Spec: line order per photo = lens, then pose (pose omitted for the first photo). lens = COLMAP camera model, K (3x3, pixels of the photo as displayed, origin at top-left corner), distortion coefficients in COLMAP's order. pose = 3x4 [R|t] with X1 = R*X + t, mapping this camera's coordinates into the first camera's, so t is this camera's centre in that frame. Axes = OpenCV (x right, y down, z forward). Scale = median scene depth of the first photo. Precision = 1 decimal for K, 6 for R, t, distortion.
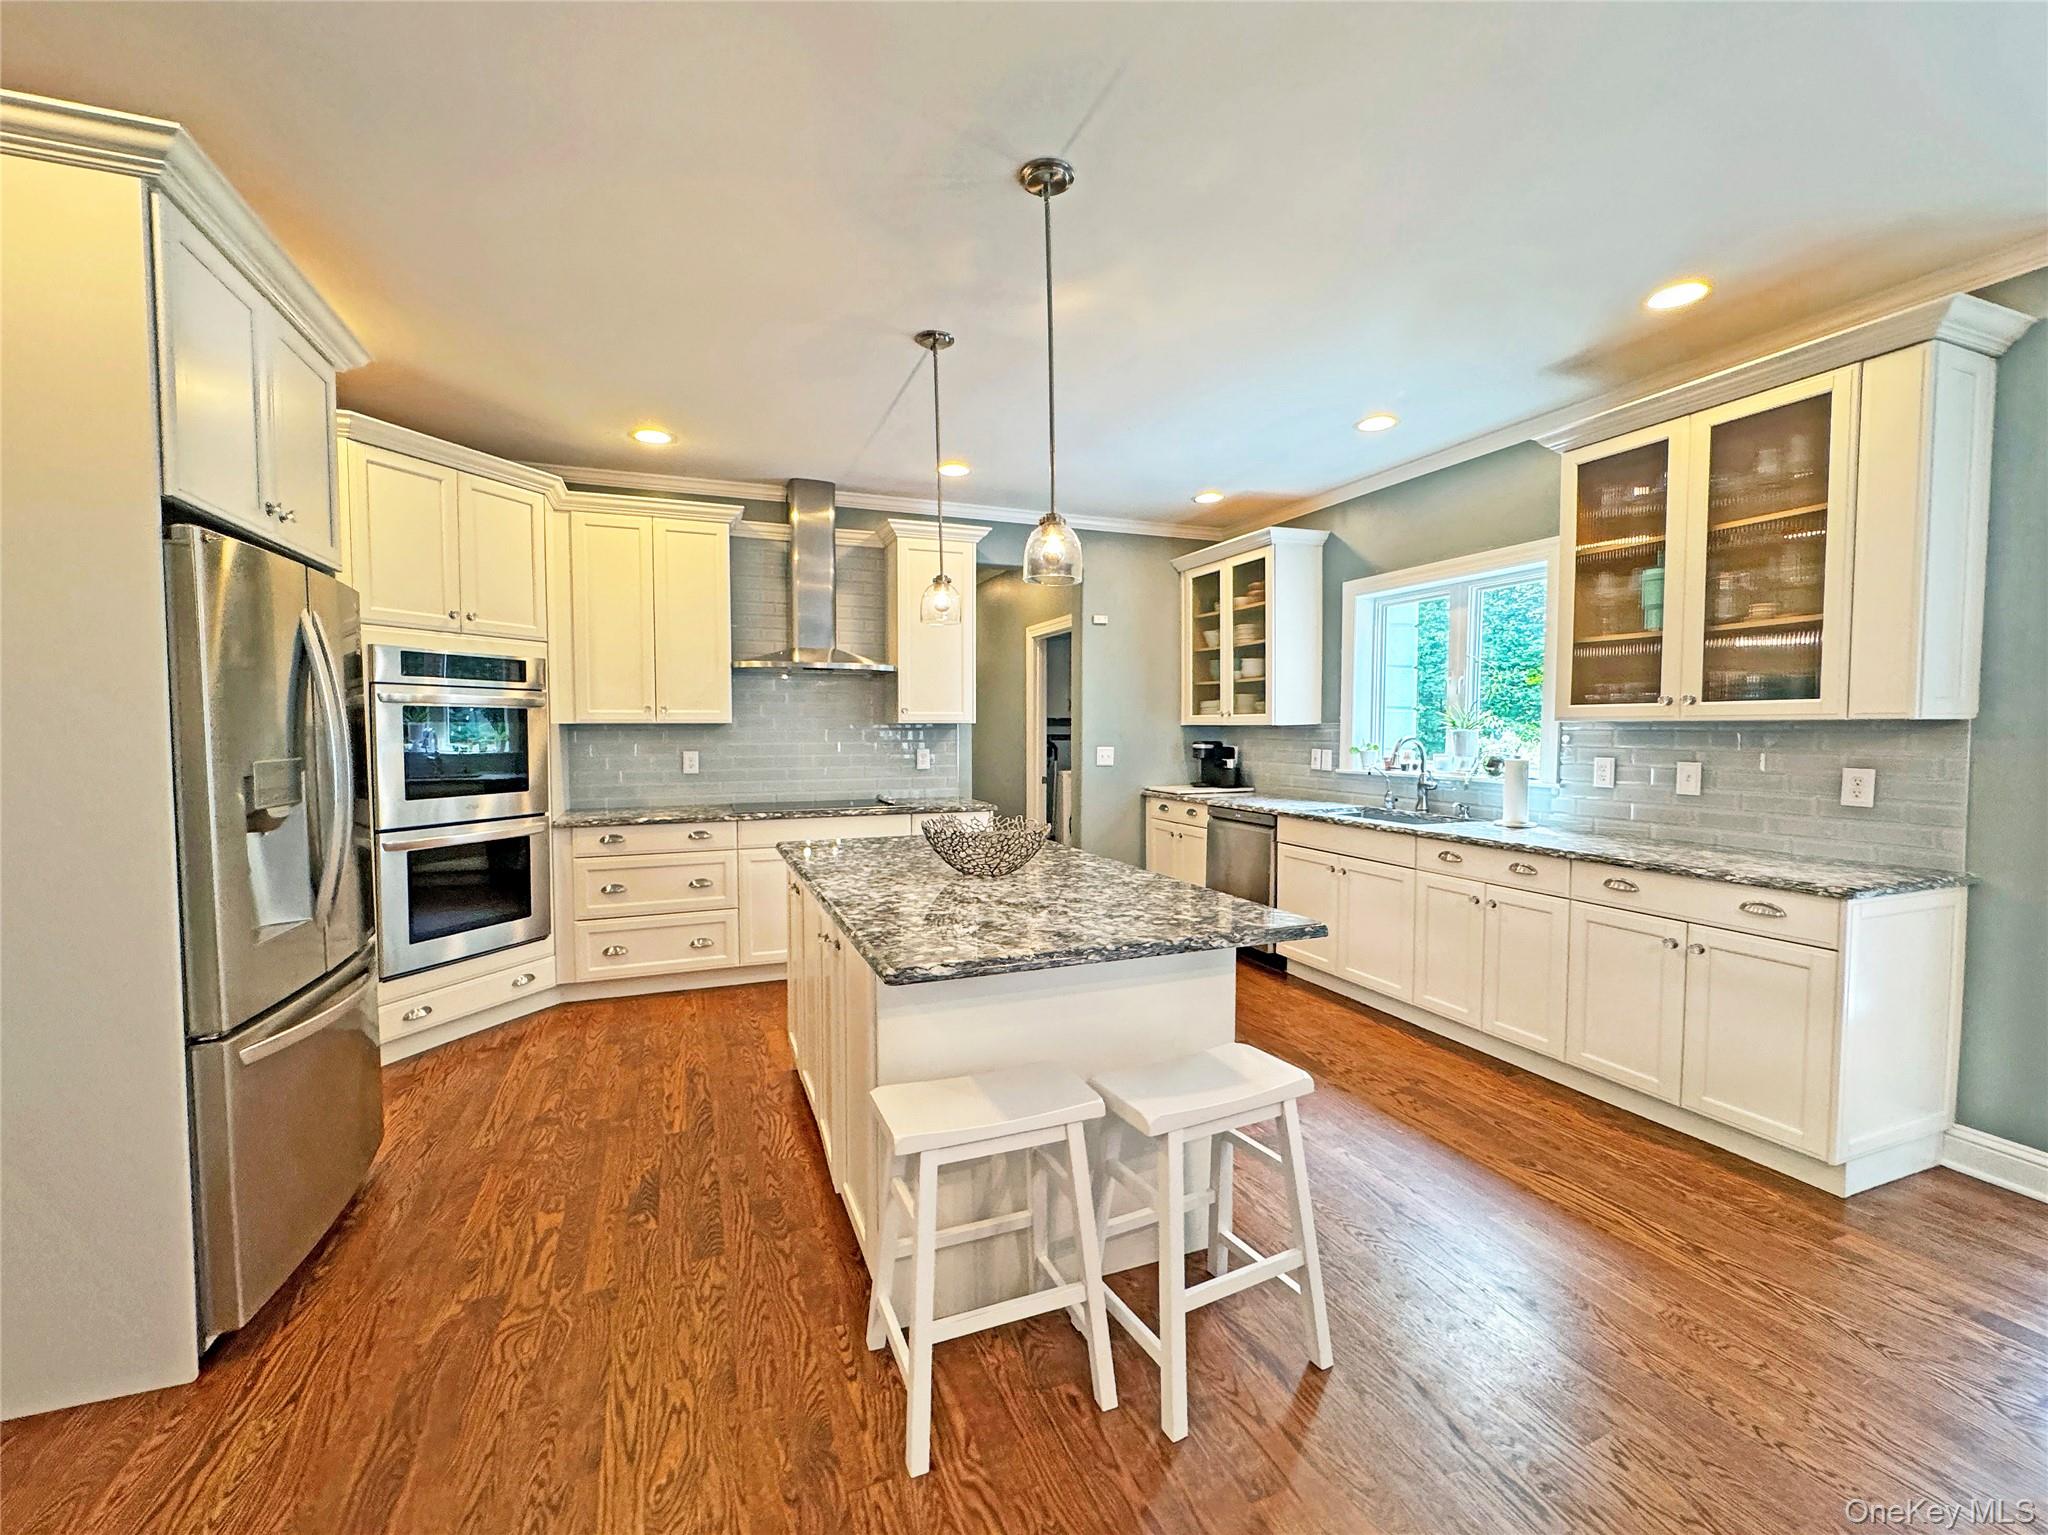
lens RADIAL K [[841.7, 0, 998.1], [0, 841.7, 765.3], [0, 0, 1]] dist [0.000623, 0.000029]
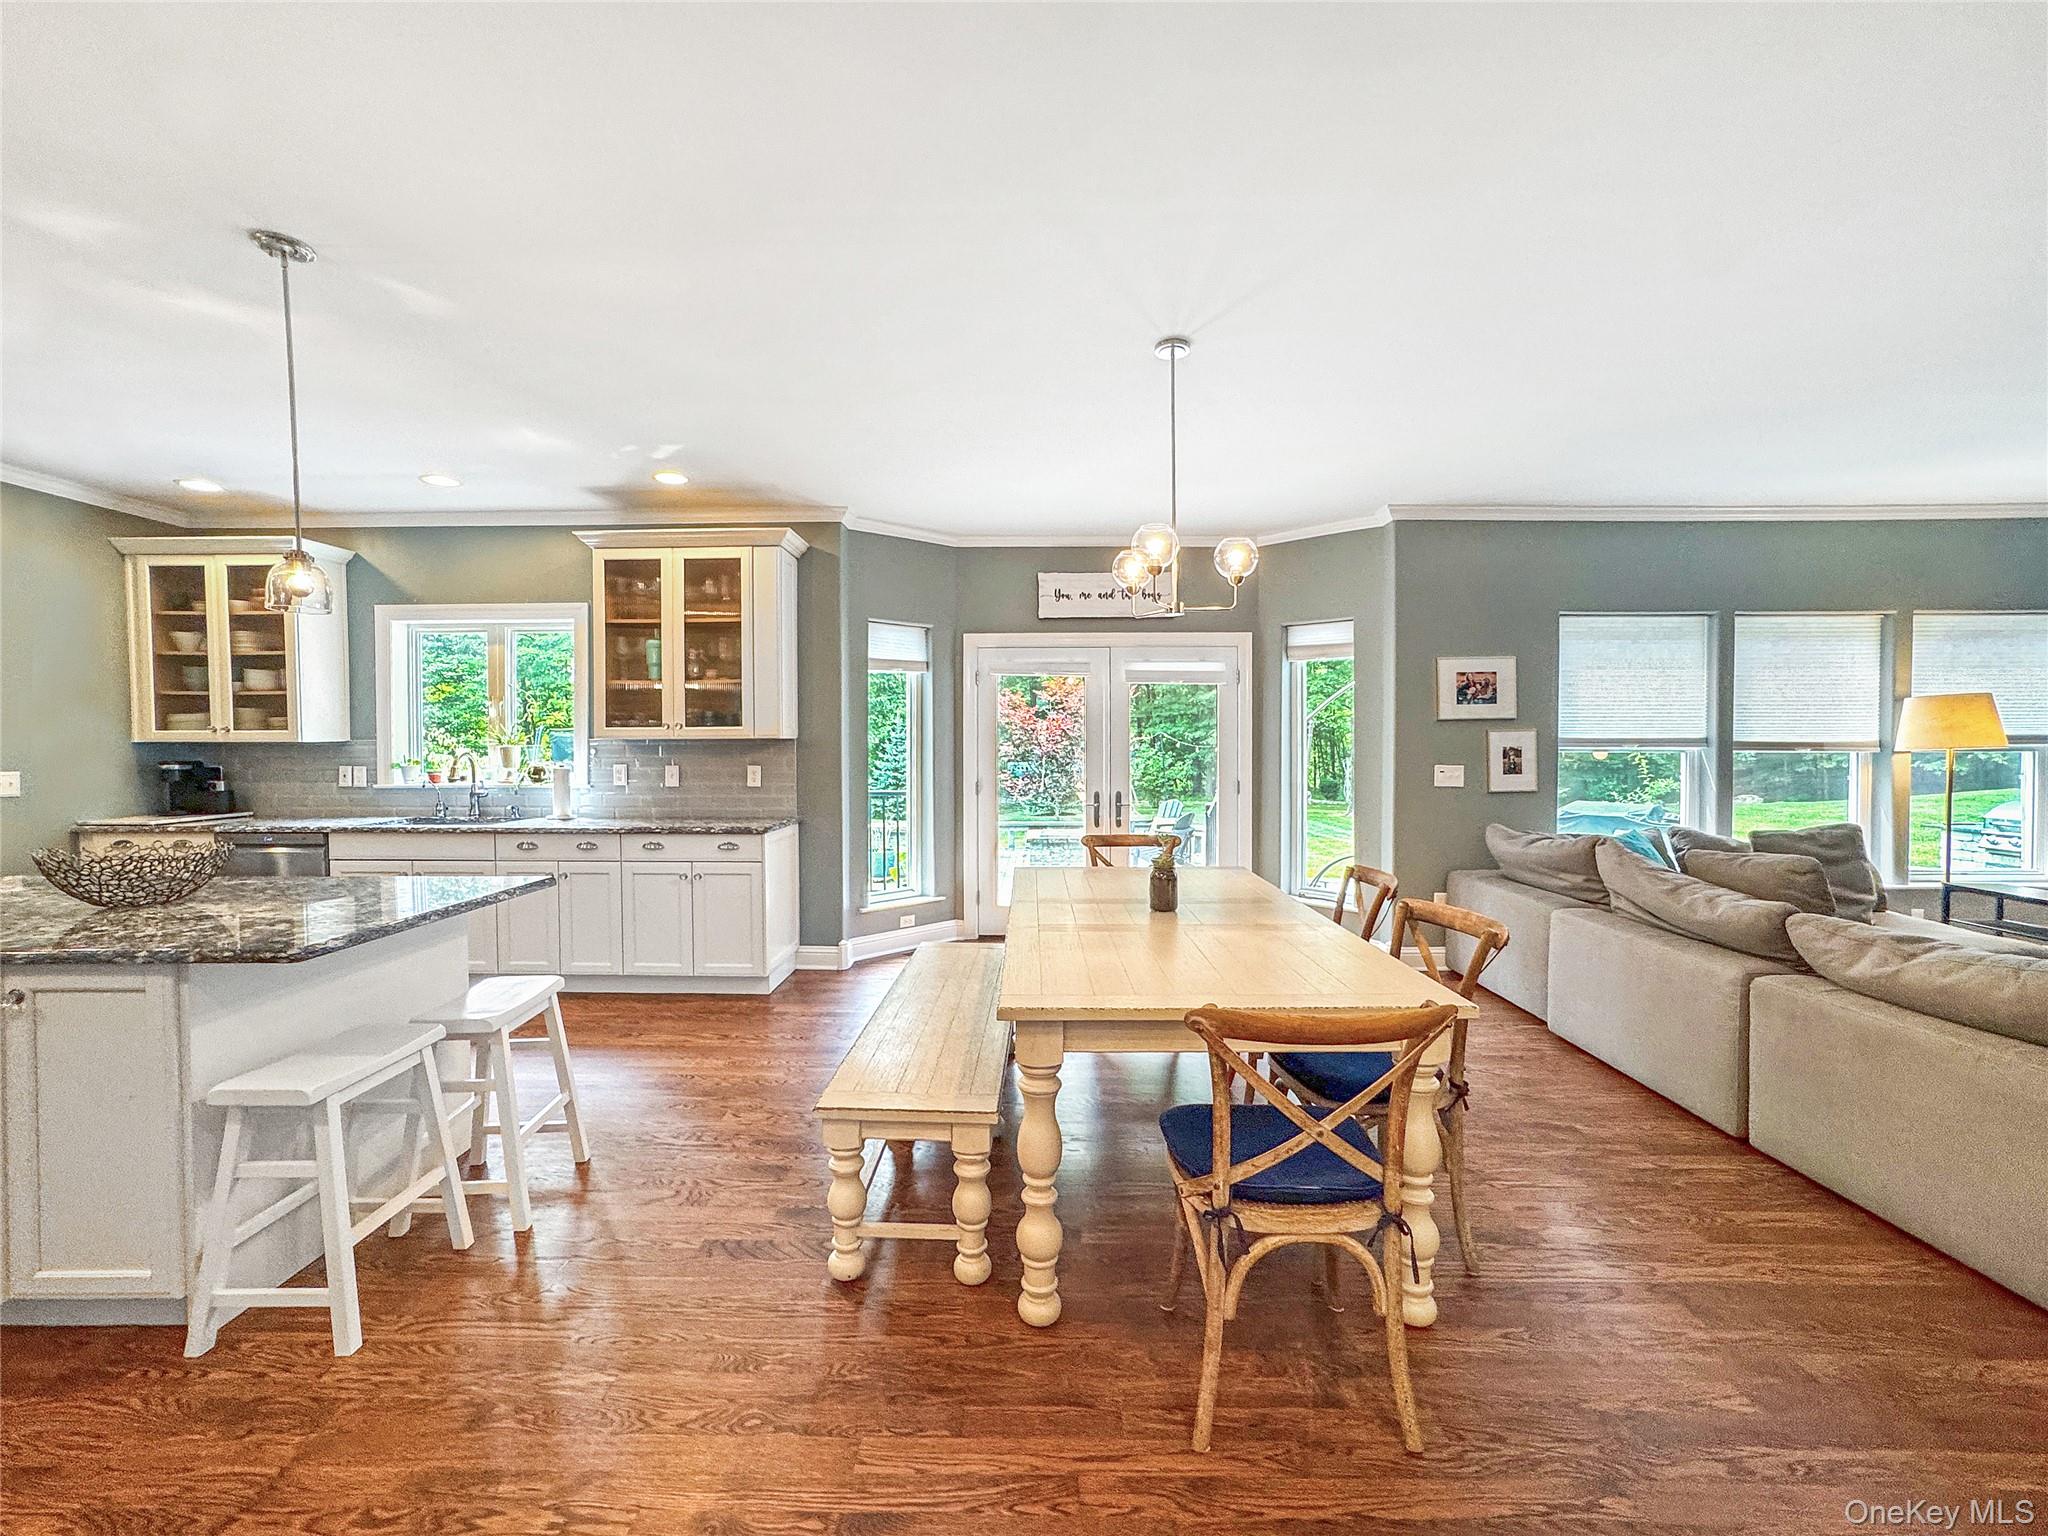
lens RADIAL K [[852.4, 0, 1028.9], [0, 852.4, 769.7], [0, 0, 1]] dist [-0.042928, 0.015905]
pose [[0.364958, -0.030068, 0.930538, -0.315179], [0.044313, 0.998907, 0.014897, 0.007943], [-0.929969, 0.035798, 0.365891, -0.146386]]
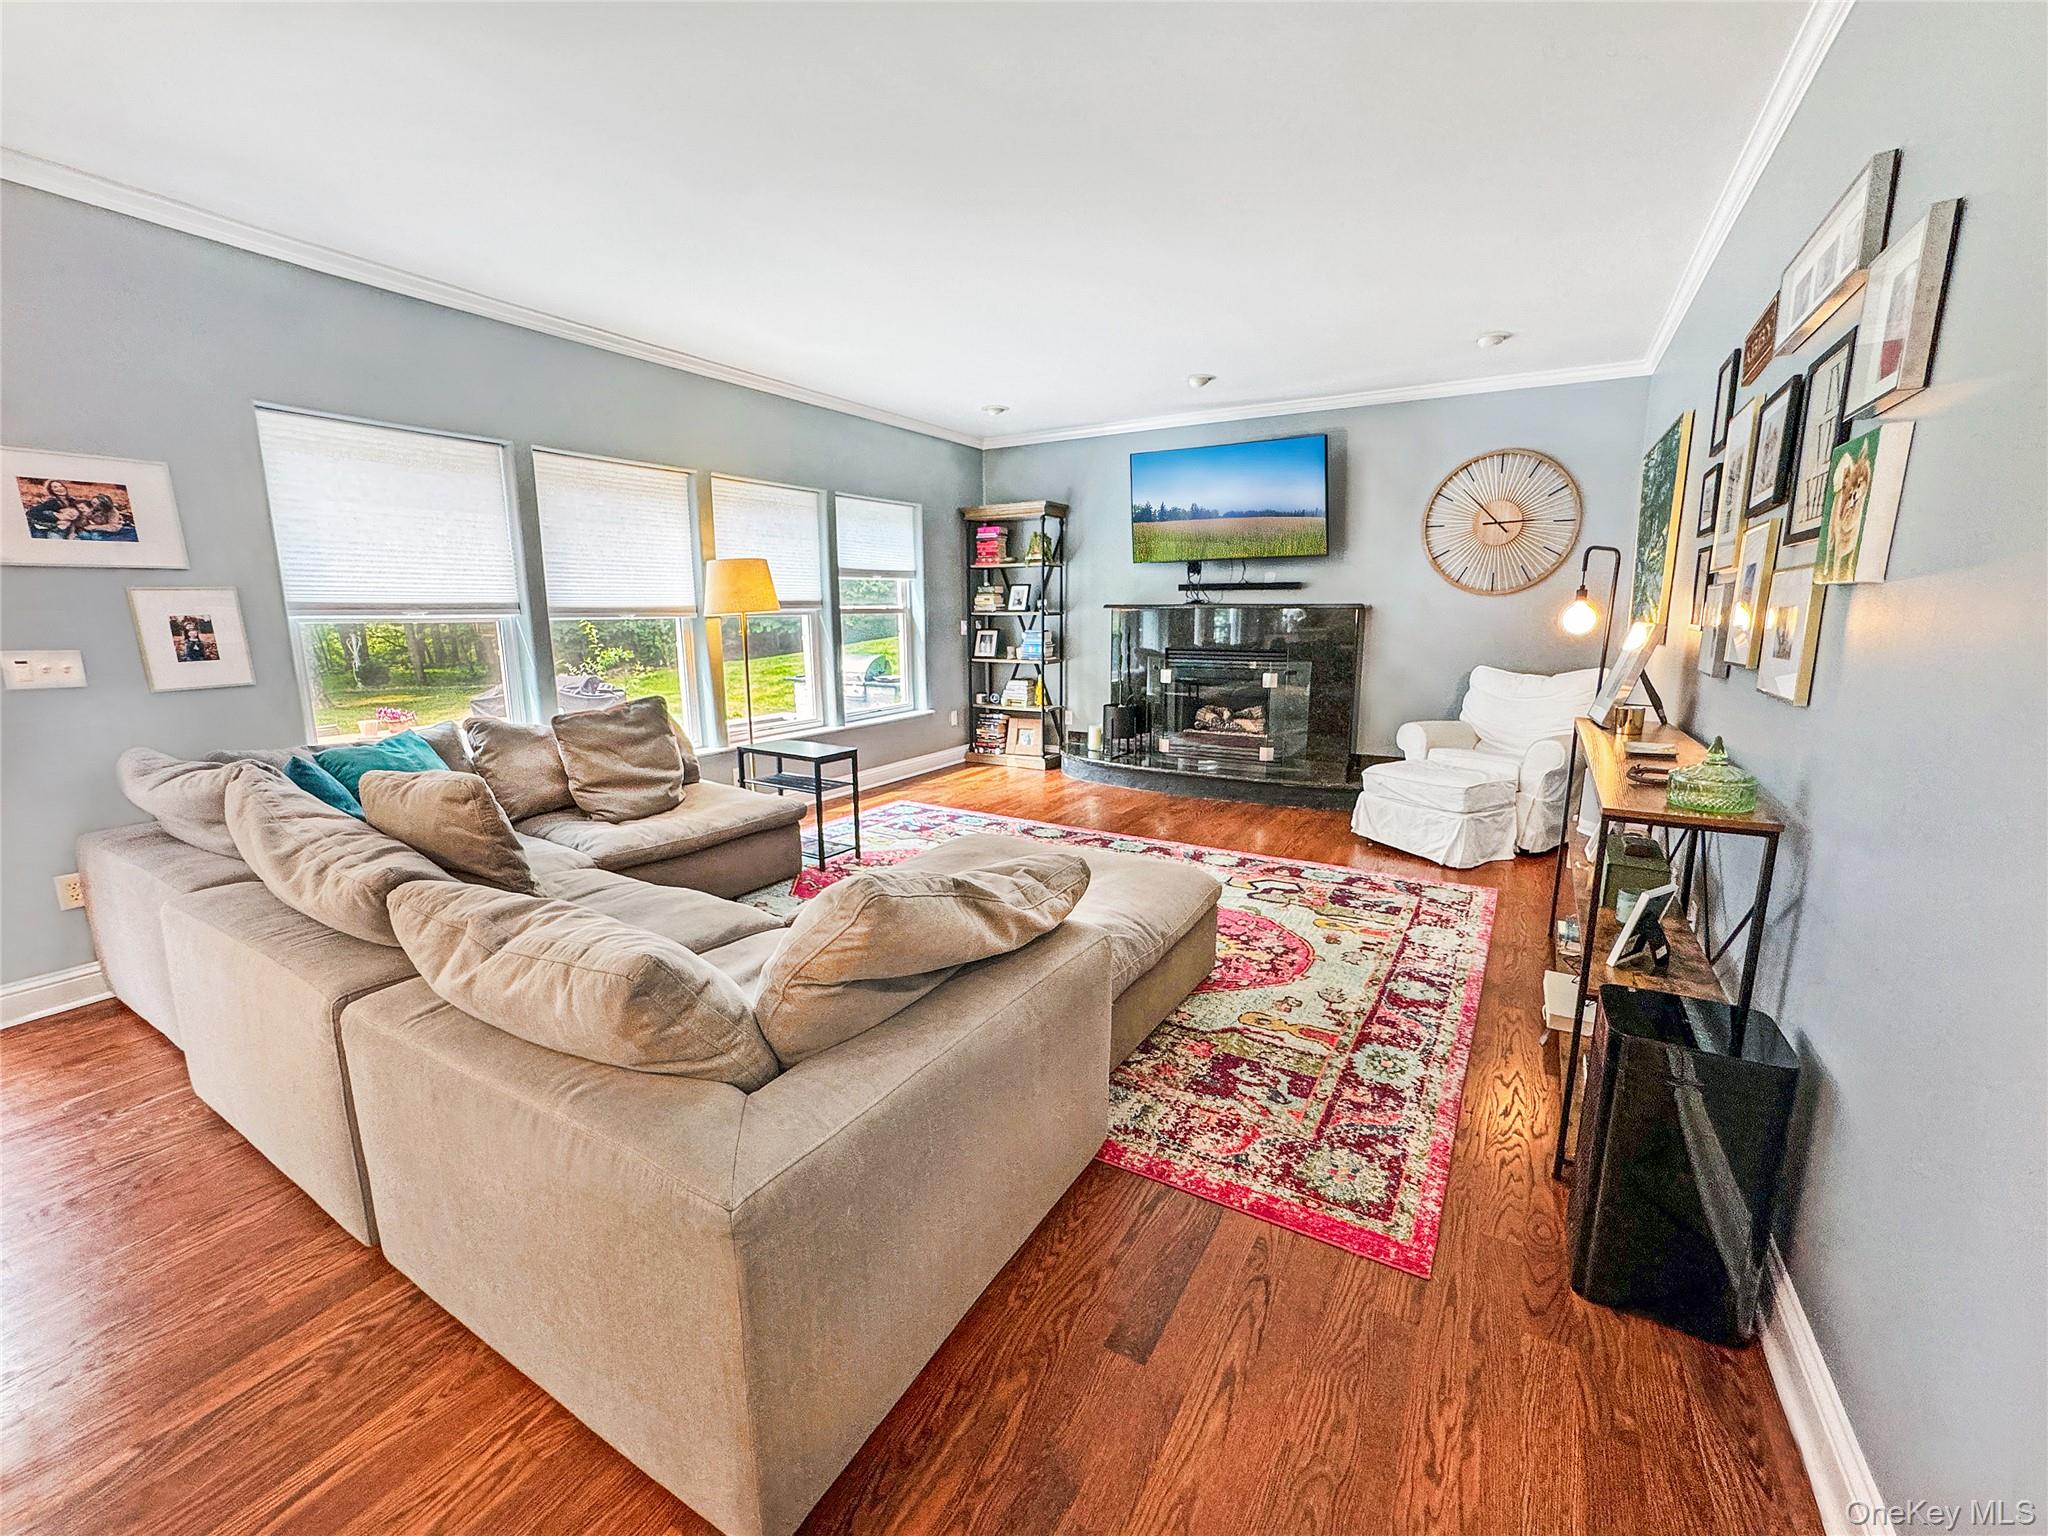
lens RADIAL K [[852.4, 0, 1028.9], [0, 852.4, 769.7], [0, 0, 1]] dist [-0.042928, 0.015905]
pose [[-0.635165, -0.140198, 0.759546, 0.031159], [0.039215, 0.976266, 0.212994, 0.030769], [-0.771380, 0.165072, -0.614592, -0.466269]]
